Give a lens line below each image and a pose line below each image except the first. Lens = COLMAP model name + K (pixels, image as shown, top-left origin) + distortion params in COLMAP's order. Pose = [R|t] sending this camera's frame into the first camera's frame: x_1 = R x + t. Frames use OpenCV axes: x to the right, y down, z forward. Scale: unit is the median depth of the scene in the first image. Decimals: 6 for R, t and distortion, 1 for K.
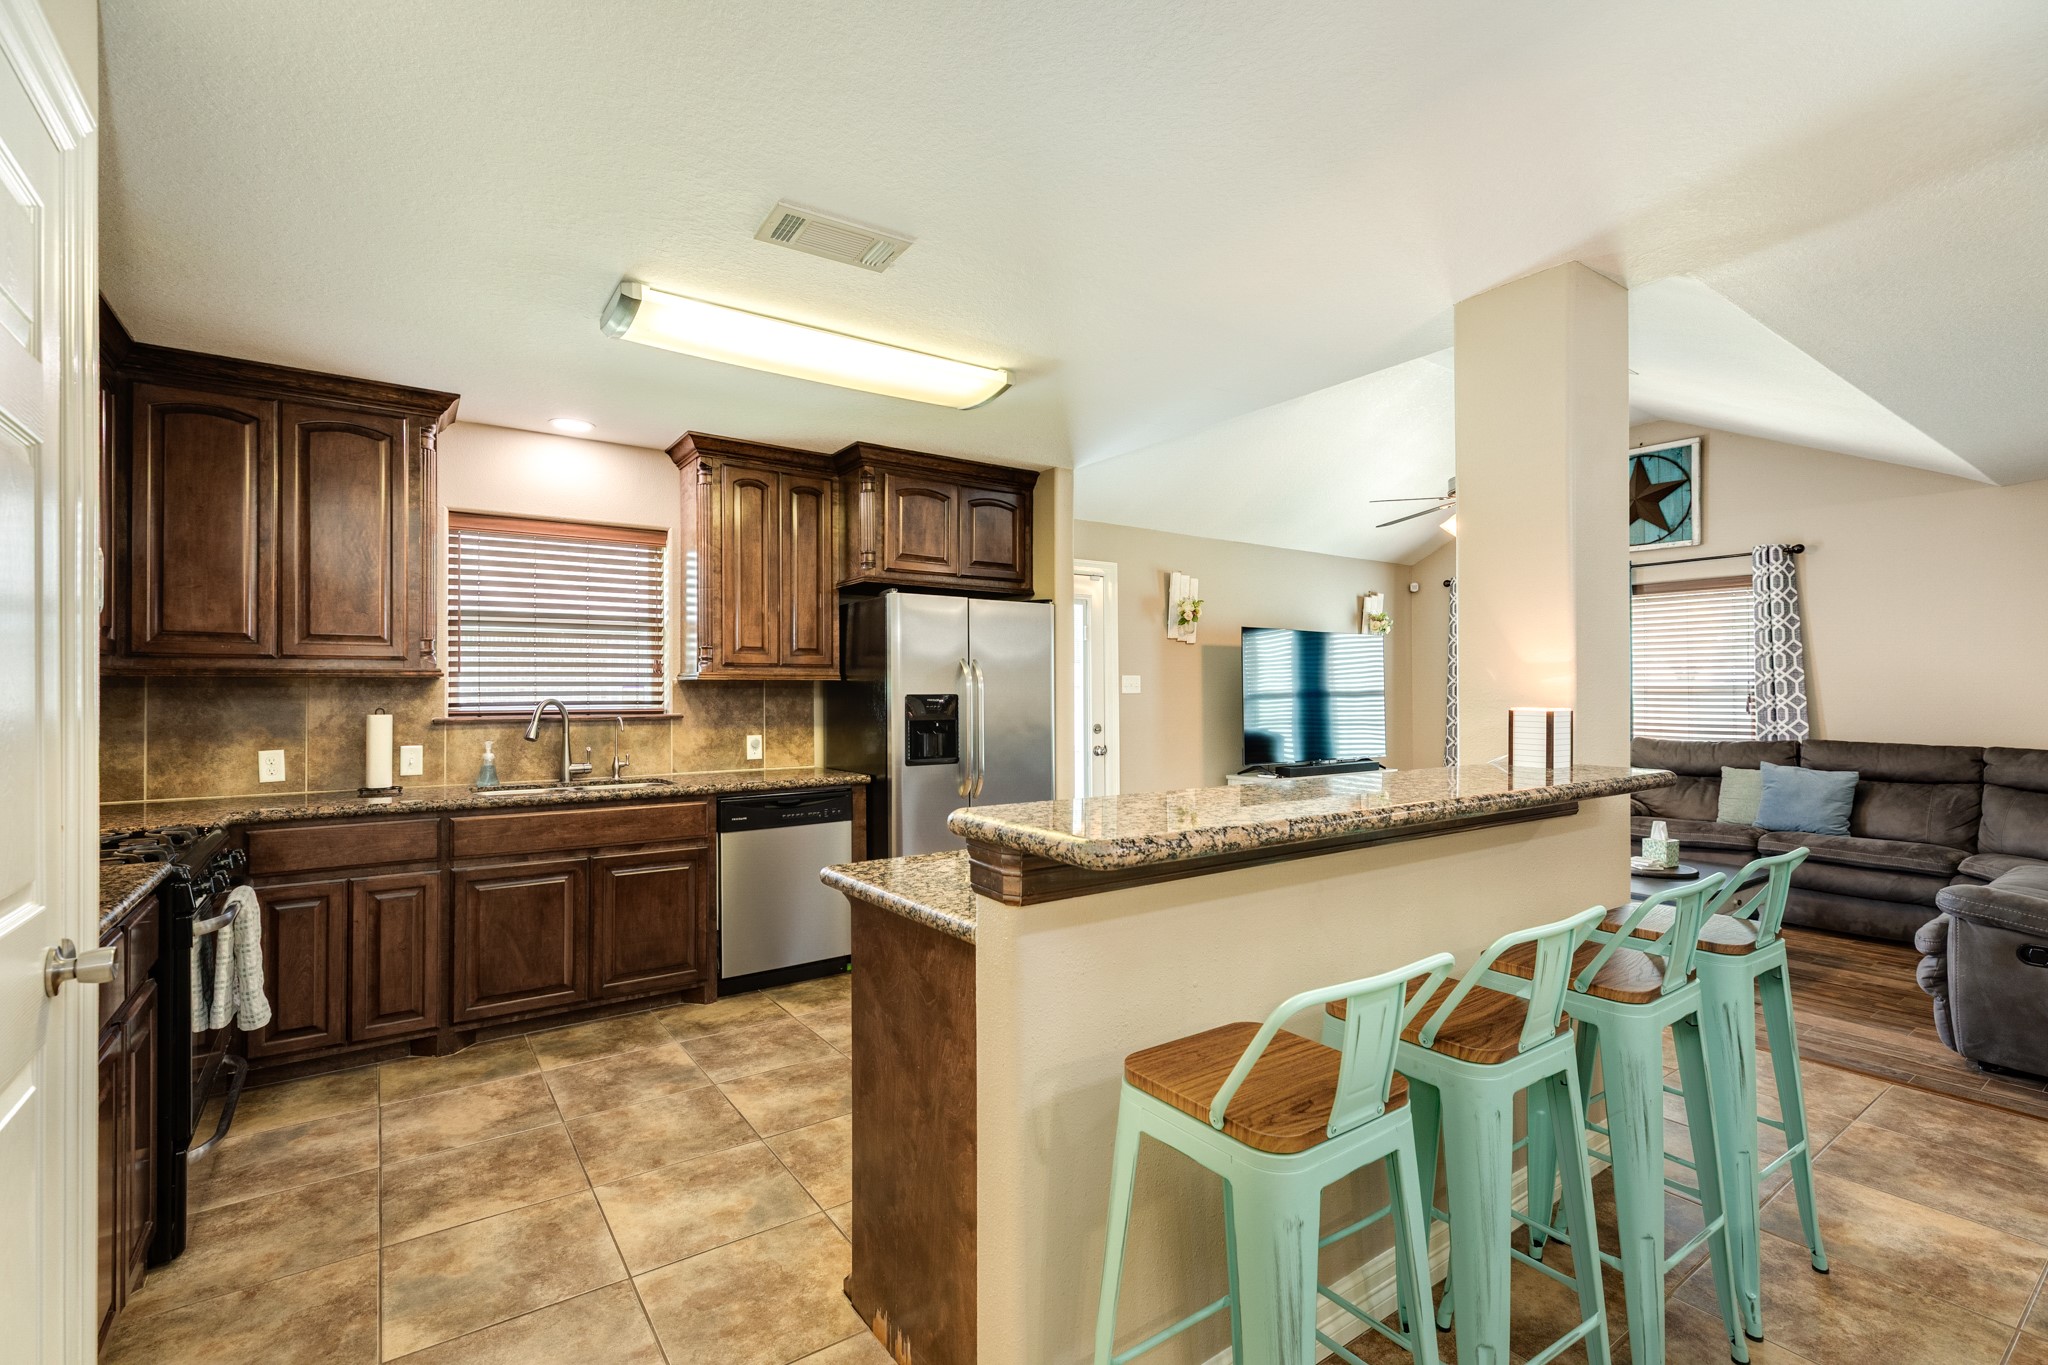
lens RADIAL K [[911.0, 0, 1022.2], [0, 911.0, 688.7], [0, 0, 1]] dist [0.005057, -0.000085]
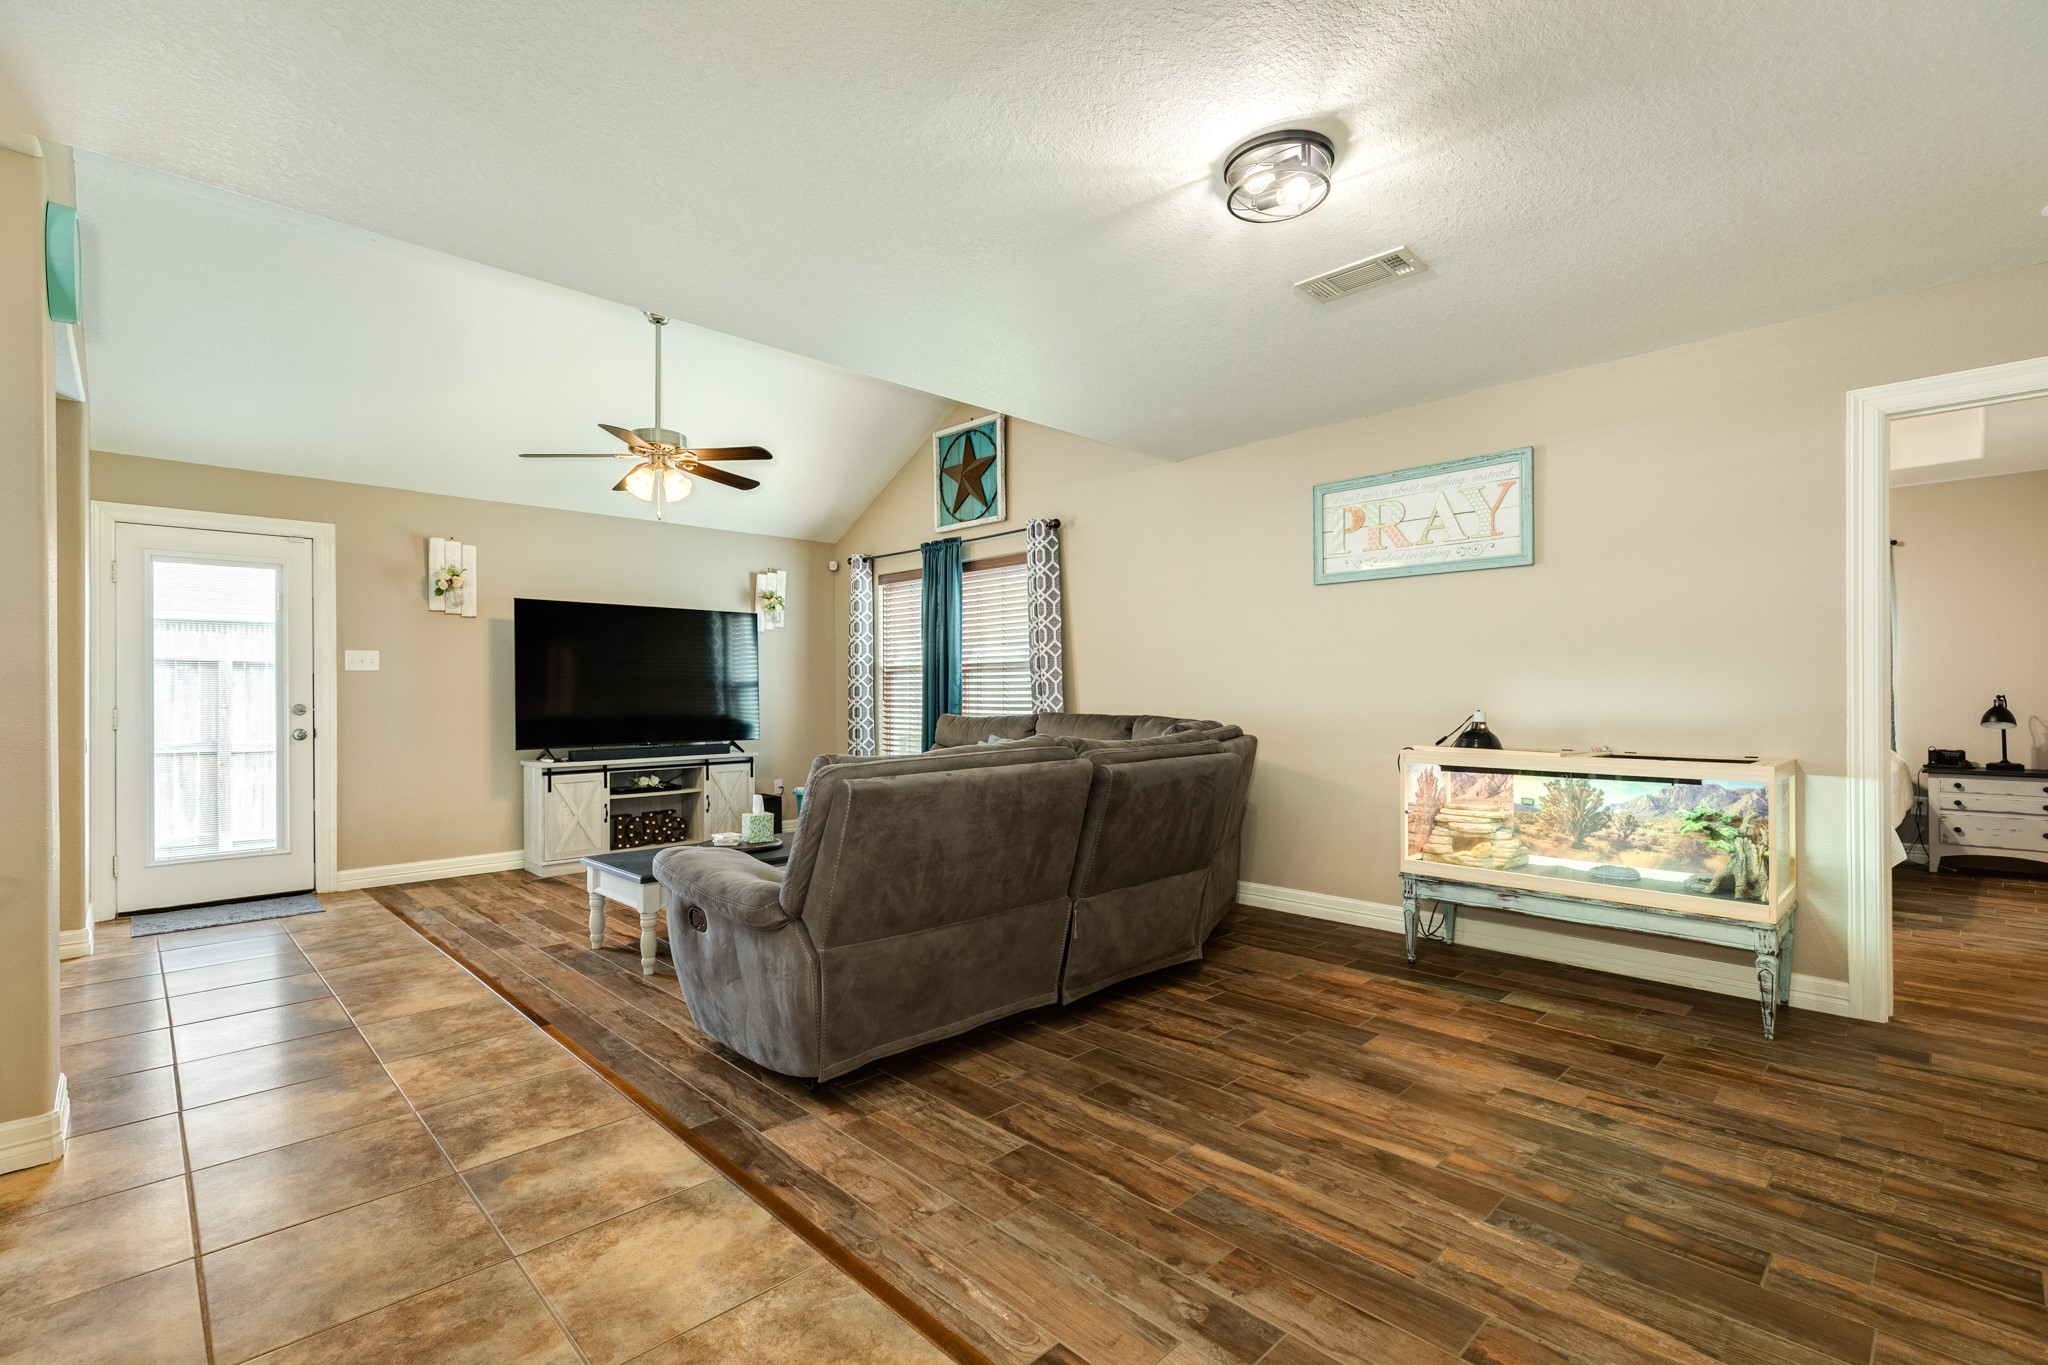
lens RADIAL K [[920.3, 0, 1019.9], [0, 920.3, 691.4], [0, 0, 1]] dist [0.007822, -0.000390]
pose [[0.988522, -0.004526, 0.151012, 0.936701], [0.004238, 0.999989, 0.002226, 0.041078], [-0.151020, -0.001561, 0.988529, 0.009008]]
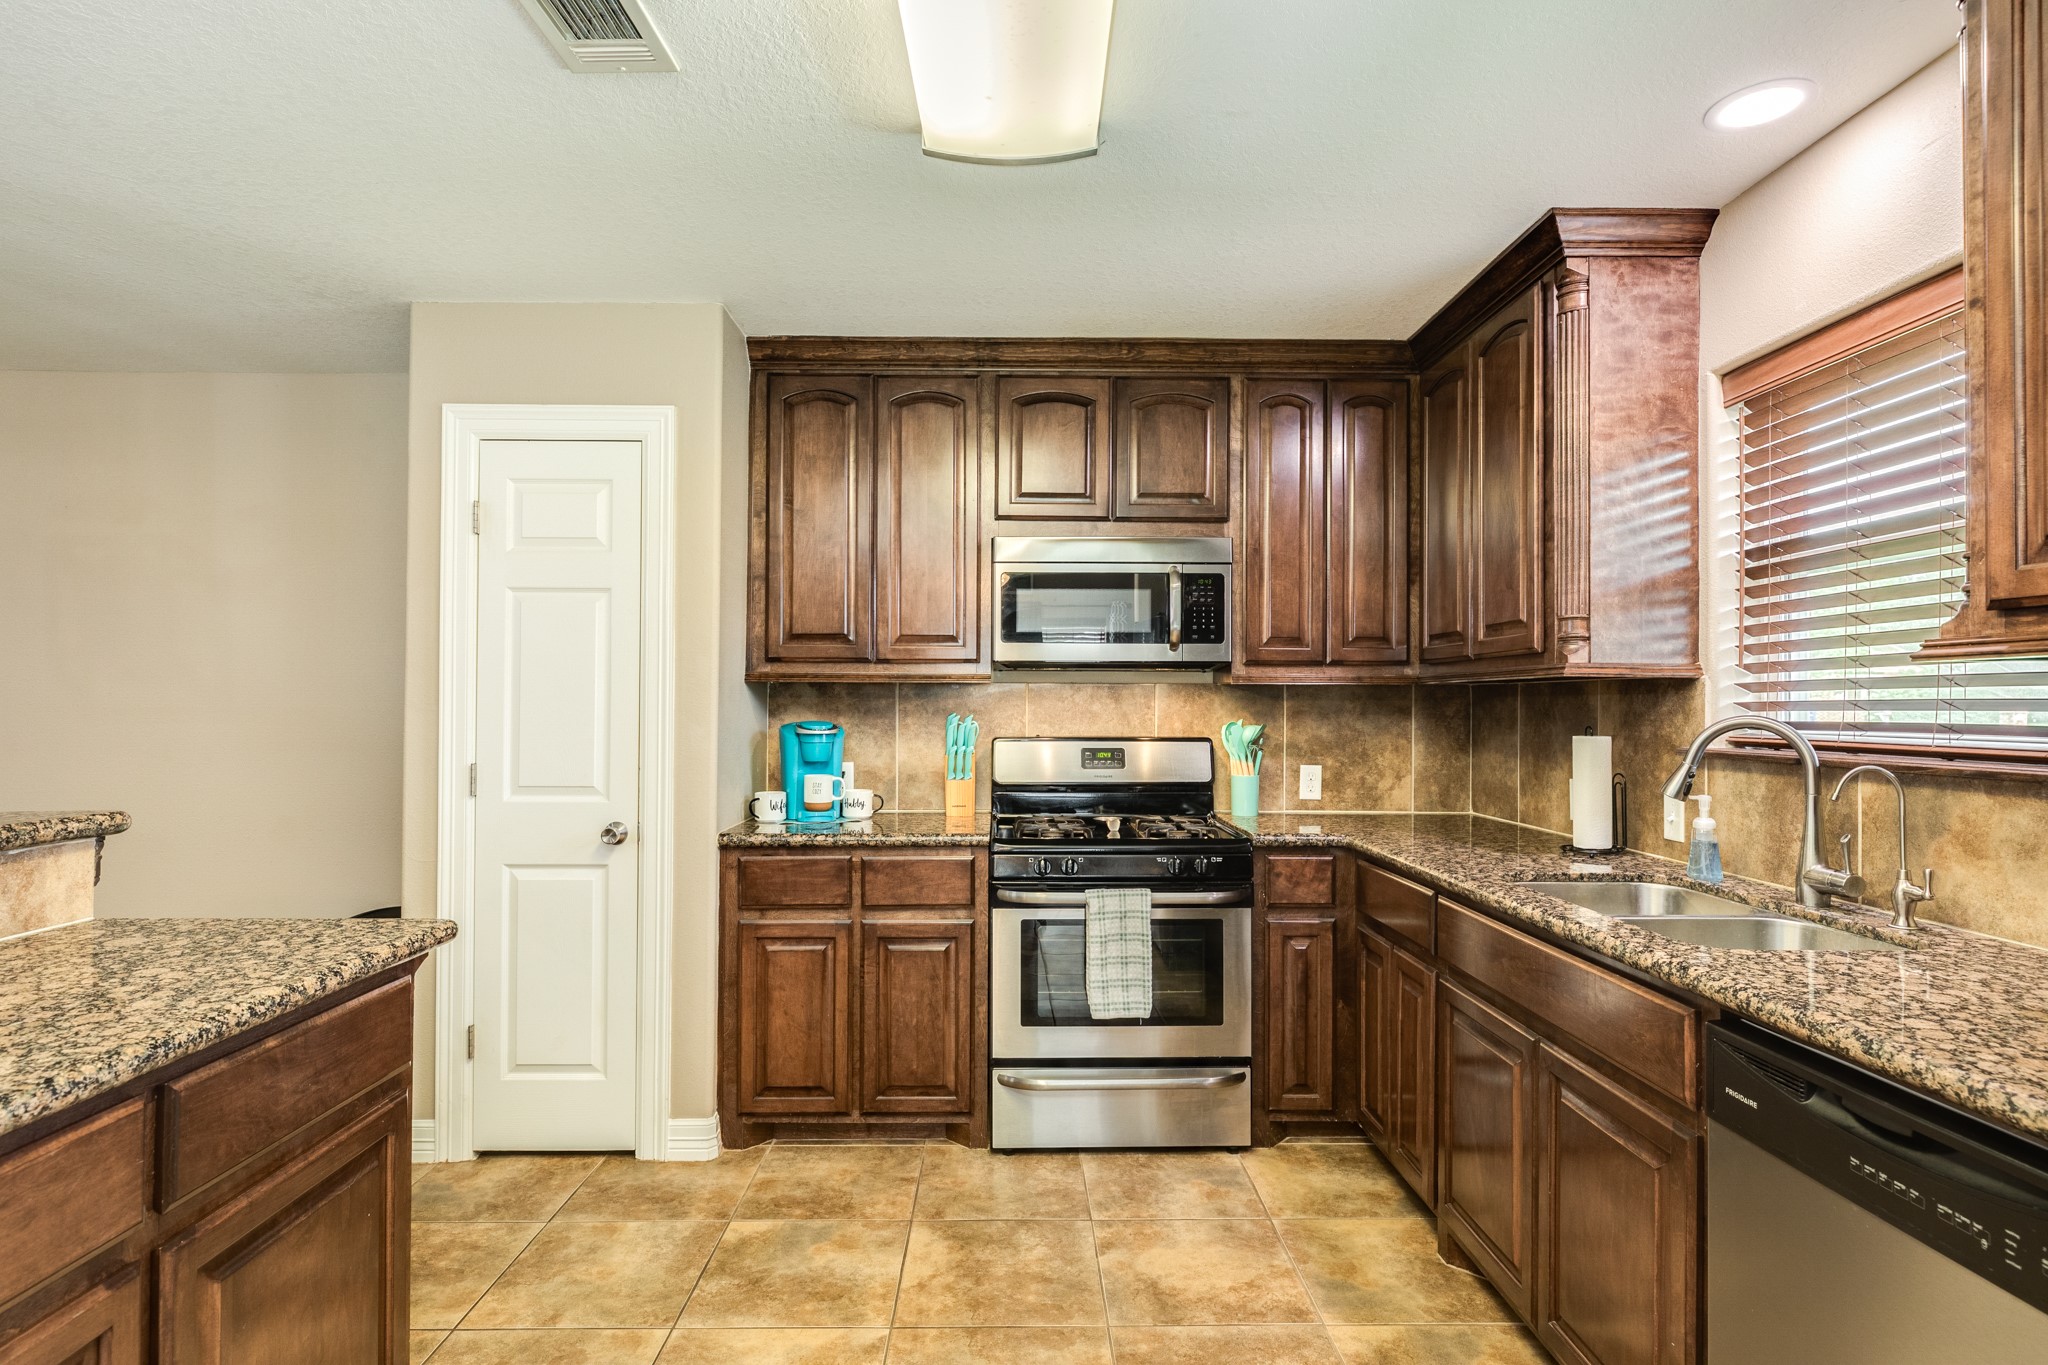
lens RADIAL K [[1069.7, 0, 1026.7], [0, 1069.7, 687.8], [0, 0, 1]] dist [-0.001271, 0.000025]
pose [[-0.567136, -0.010546, -0.823557, 0.139238], [0.002783, 0.999888, -0.014721, 0.003427], [0.823620, -0.010641, -0.567043, 0.974682]]
